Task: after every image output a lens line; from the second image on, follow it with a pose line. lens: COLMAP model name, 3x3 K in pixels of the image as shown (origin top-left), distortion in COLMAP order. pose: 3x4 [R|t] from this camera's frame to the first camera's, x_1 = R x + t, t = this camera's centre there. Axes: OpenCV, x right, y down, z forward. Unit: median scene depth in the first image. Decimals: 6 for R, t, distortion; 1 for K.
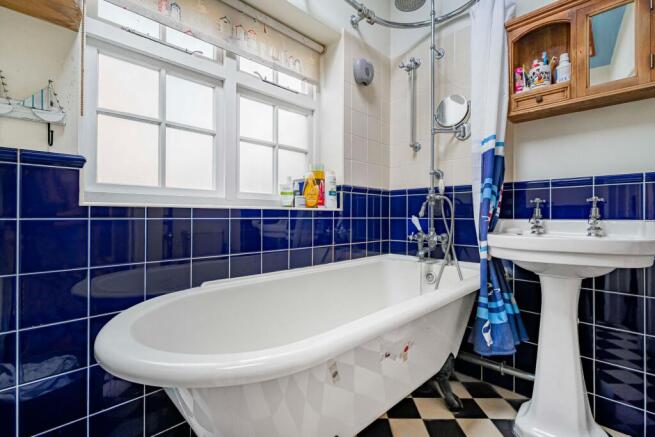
lens RADIAL K [[311.2, 0, 331.3], [0, 311.2, 217.3], [0, 0, 1]] dist [0.007350, 0.001036]
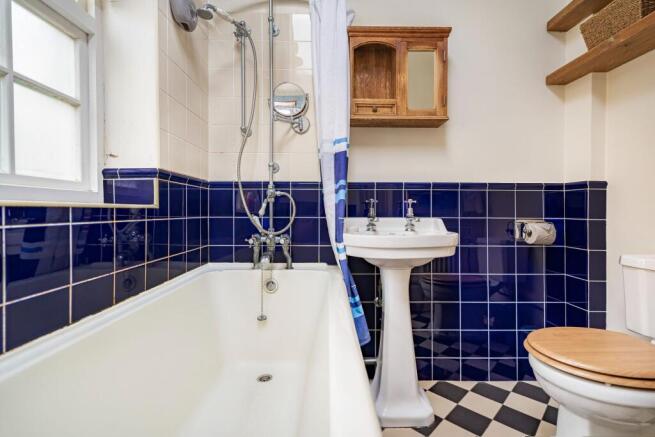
lens RADIAL K [[311.2, 0, 327.0], [0, 311.2, 217.1], [0, 0, 1]] dist [0.007350, 0.001036]
pose [[0.676895, -0.010713, 0.736002, -0.247920], [0.002954, 0.999926, 0.011838, -0.008843], [-0.736074, -0.005839, 0.676876, 0.351773]]
